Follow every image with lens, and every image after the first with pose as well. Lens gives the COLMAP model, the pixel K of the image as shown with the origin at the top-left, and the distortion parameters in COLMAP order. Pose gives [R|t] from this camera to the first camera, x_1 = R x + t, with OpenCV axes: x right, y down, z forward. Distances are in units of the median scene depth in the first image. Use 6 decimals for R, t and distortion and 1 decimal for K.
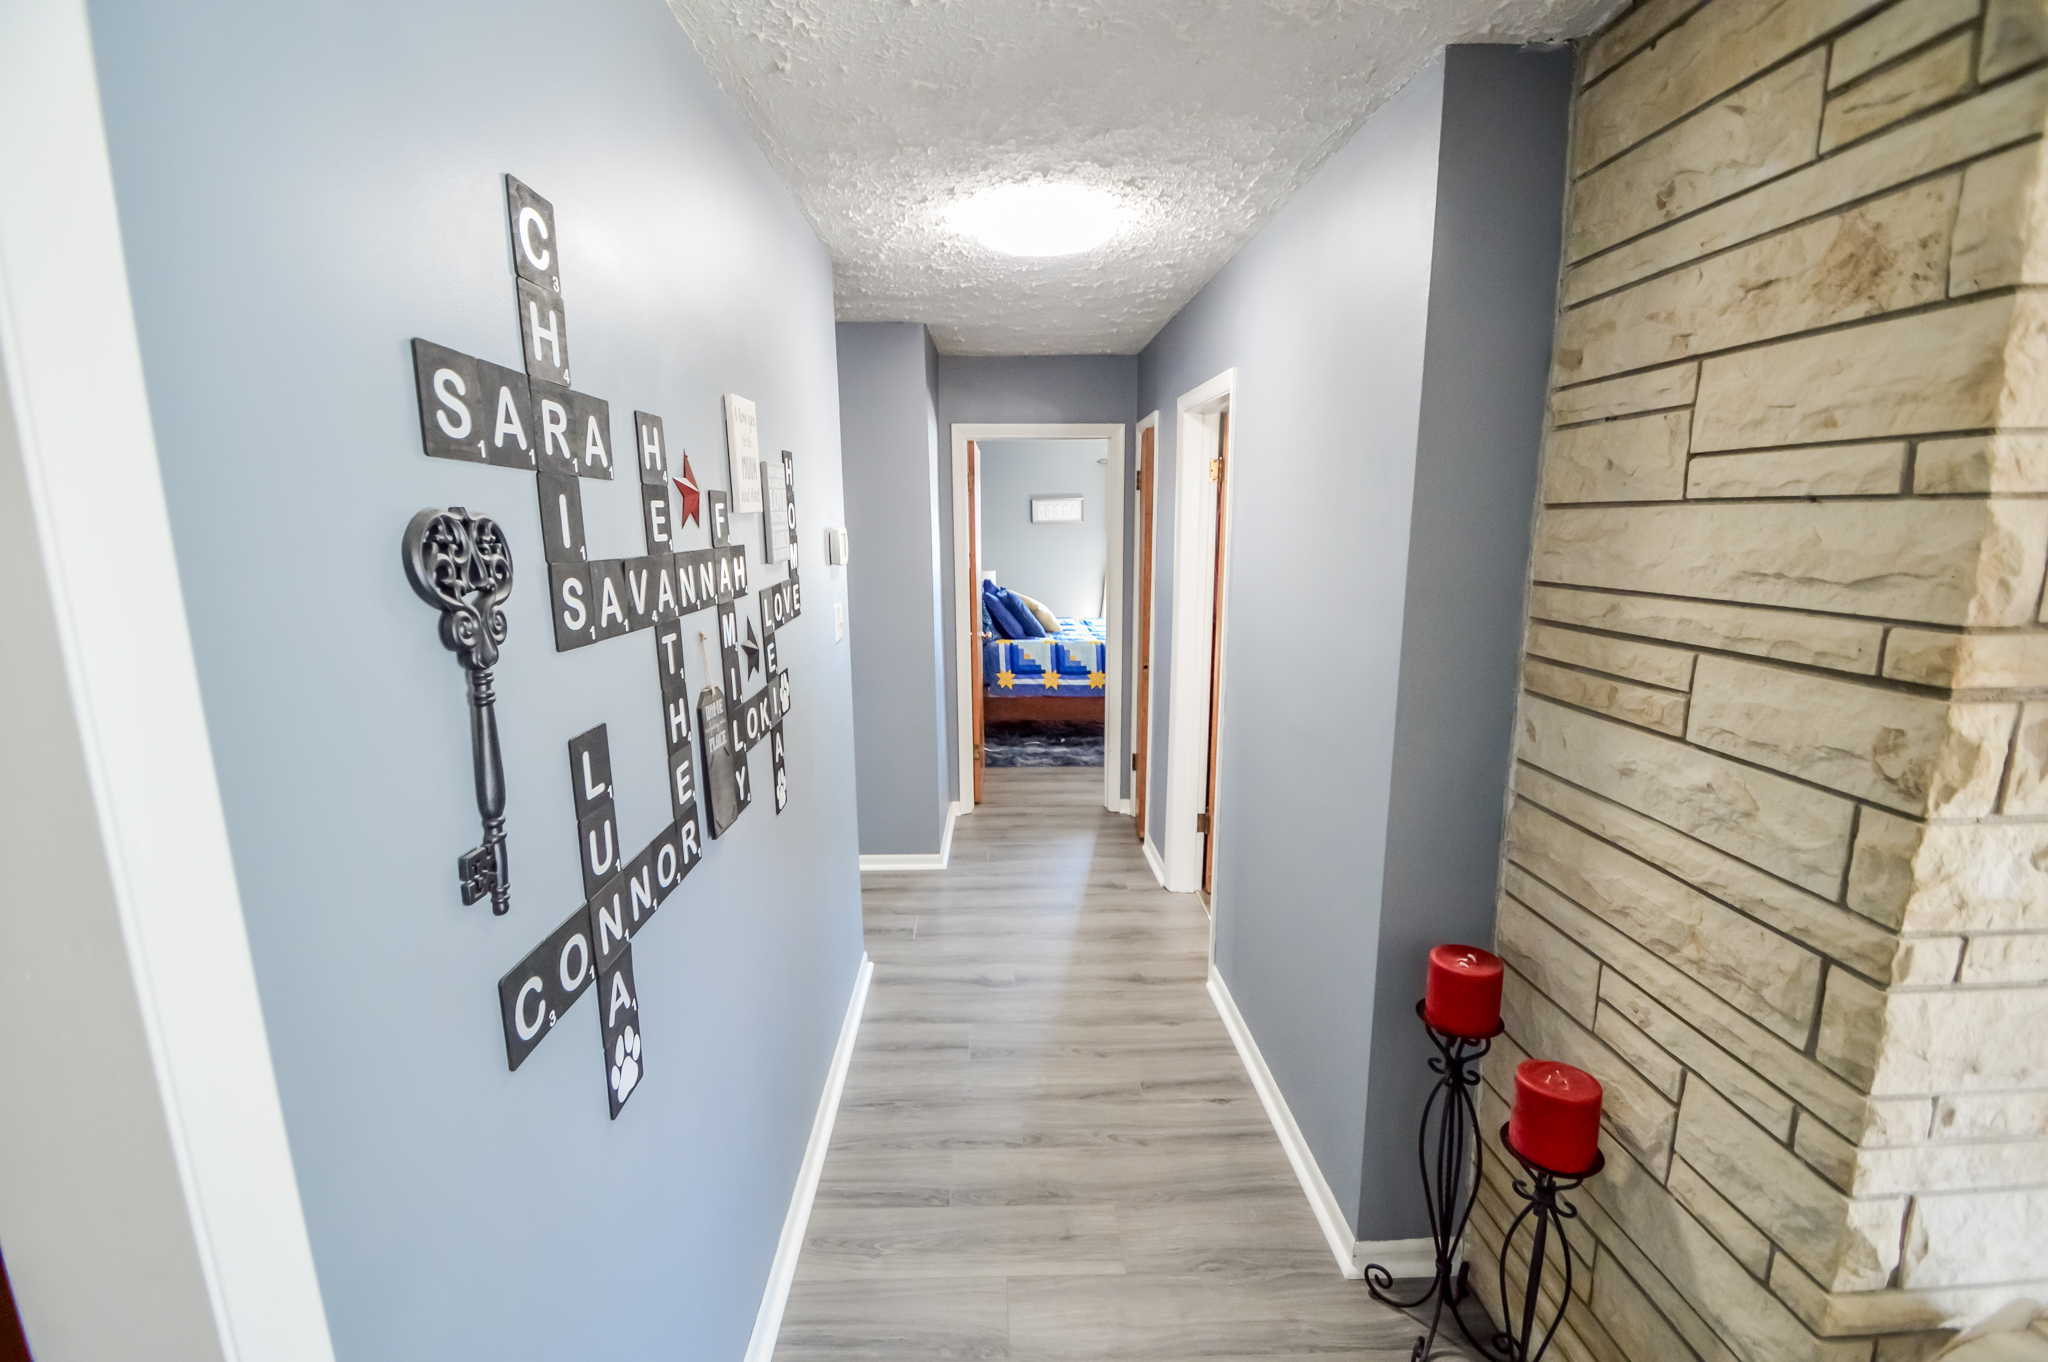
lens RADIAL K [[908.0, 0, 1038.2], [0, 908.0, 698.3], [0, 0, 1]] dist [0.010281, -0.014048]
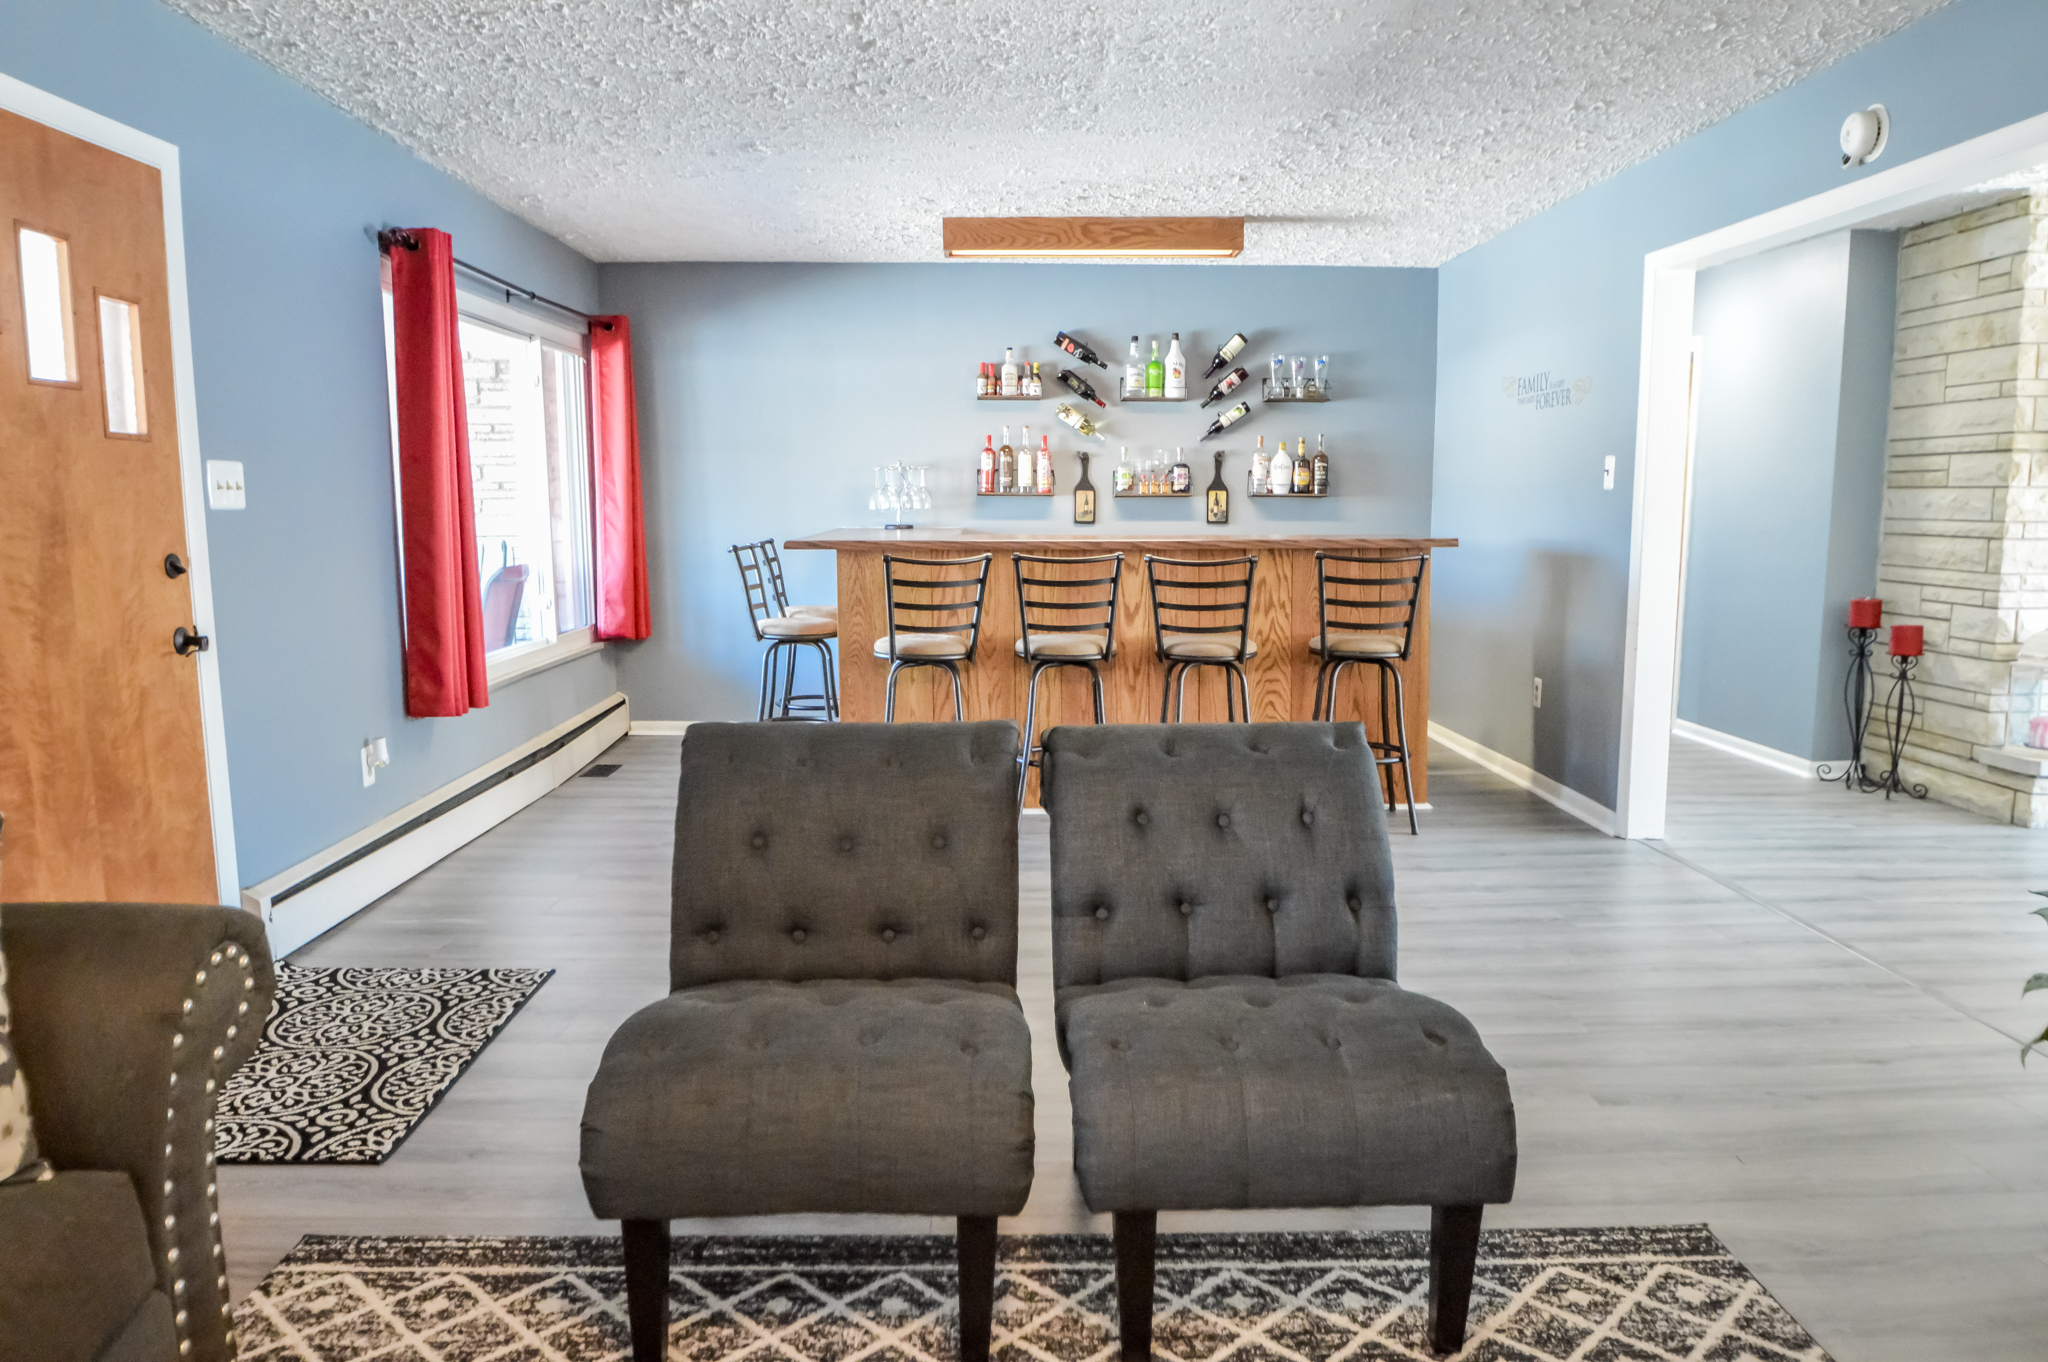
lens RADIAL K [[1425.1, 0, 1010.5], [0, 1425.1, 714.0], [0, 0, 1]] dist [-0.039998, 0.003101]
pose [[0.999657, 0.003680, -0.025932, -2.141408], [-0.004891, 0.998892, -0.046805, 0.995832], [0.025731, 0.046915, 0.998567, -3.474214]]
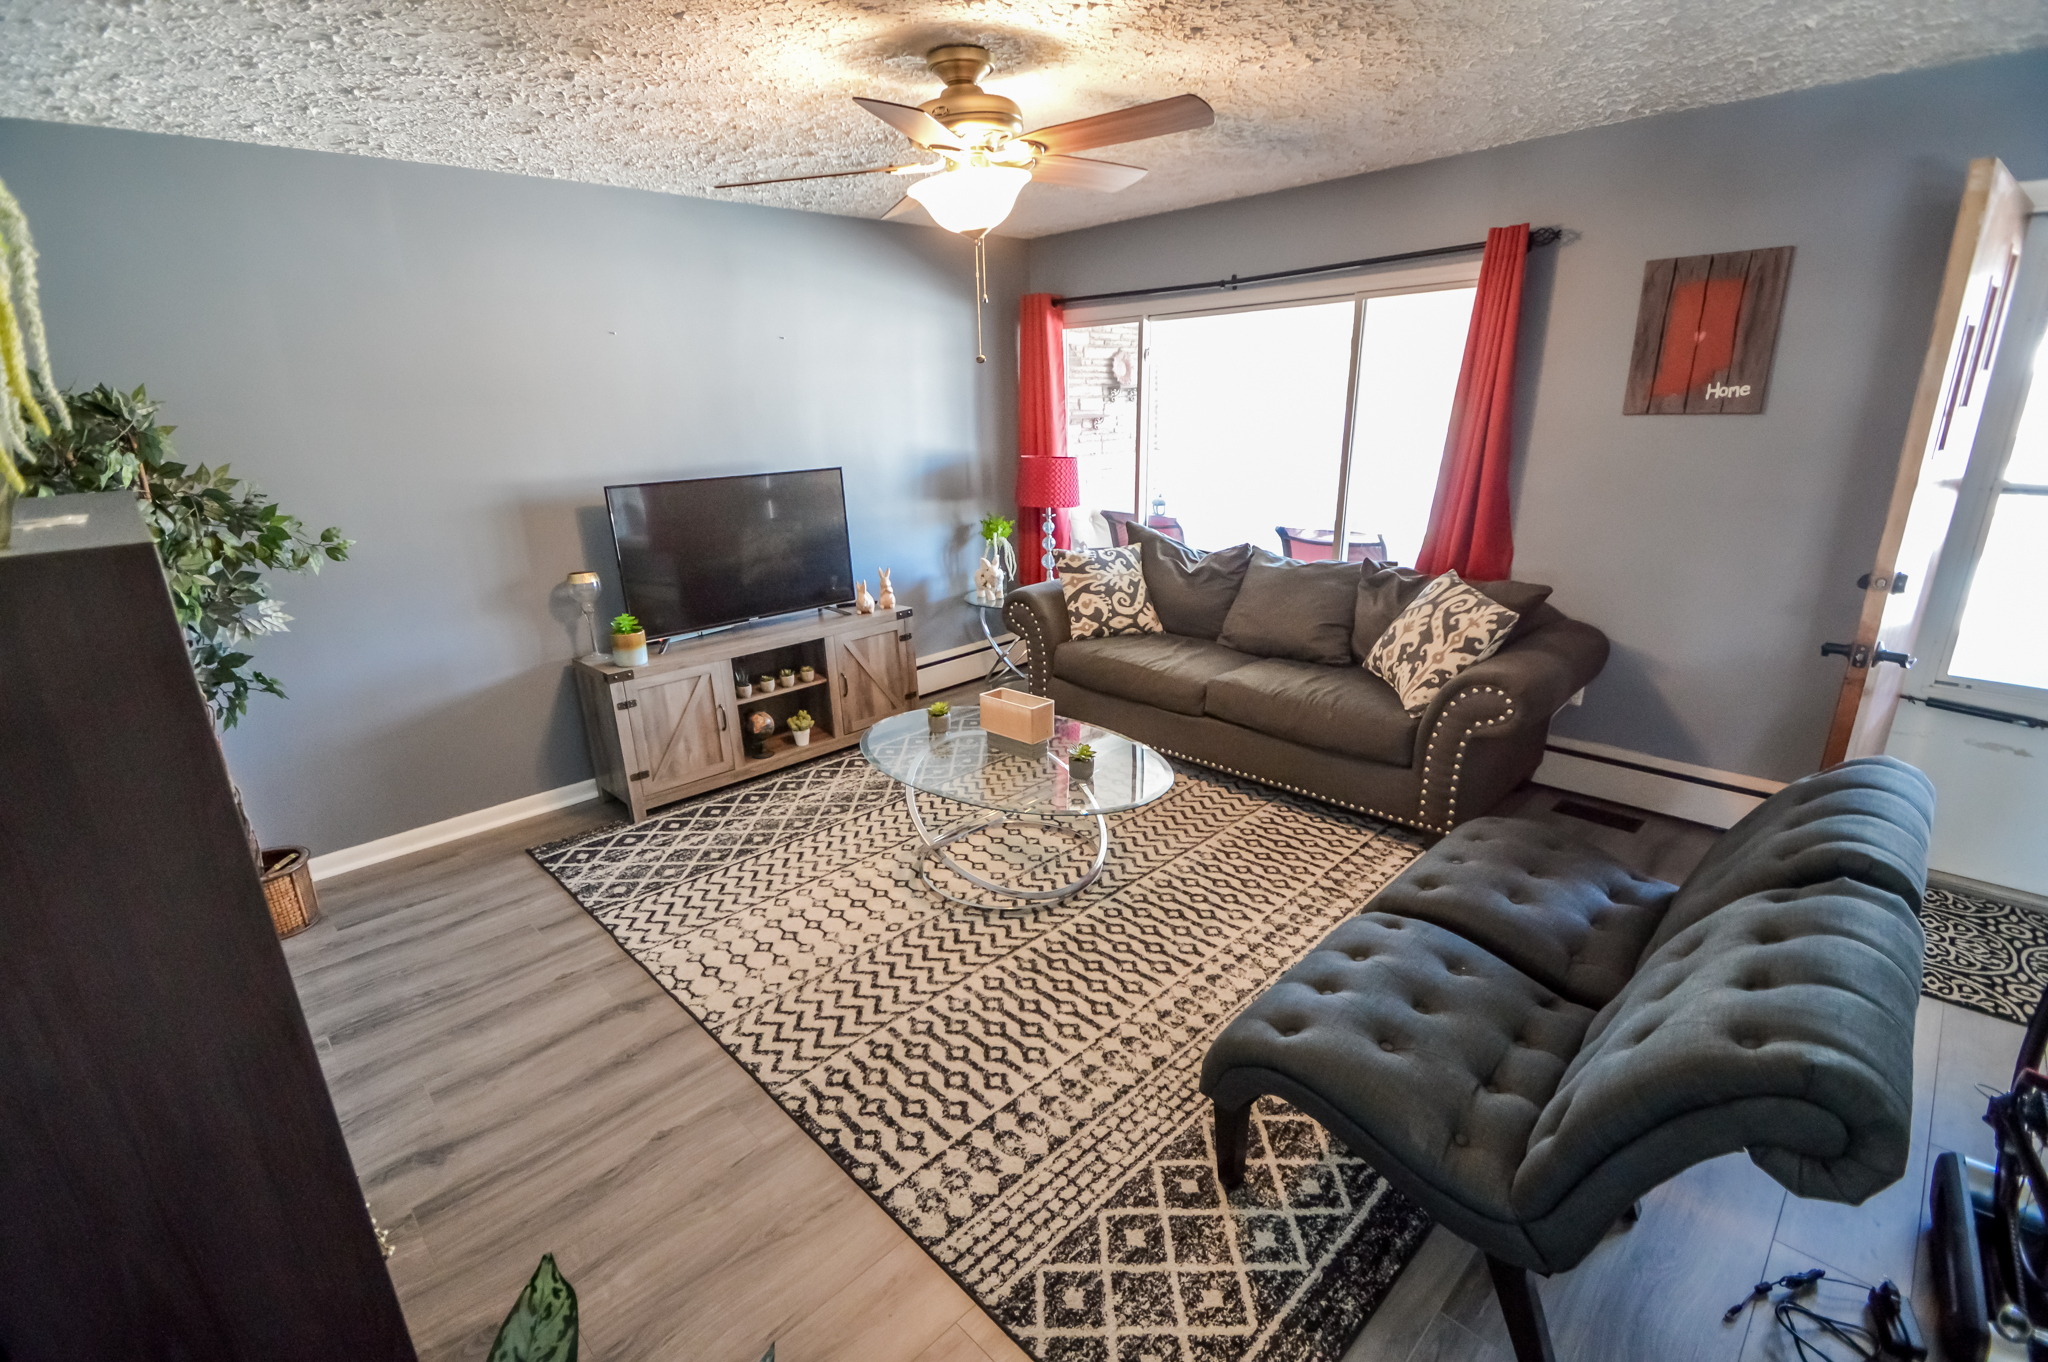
lens RADIAL K [[908.0, 0, 1010.8], [0, 908.0, 705.0], [0, 0, 1]] dist [0.010281, -0.014048]
pose [[-0.748631, 0.233964, -0.620332, -0.672595], [-0.101172, 0.884390, 0.455652, 0.303858], [0.655222, 0.403875, -0.638411, -1.424968]]
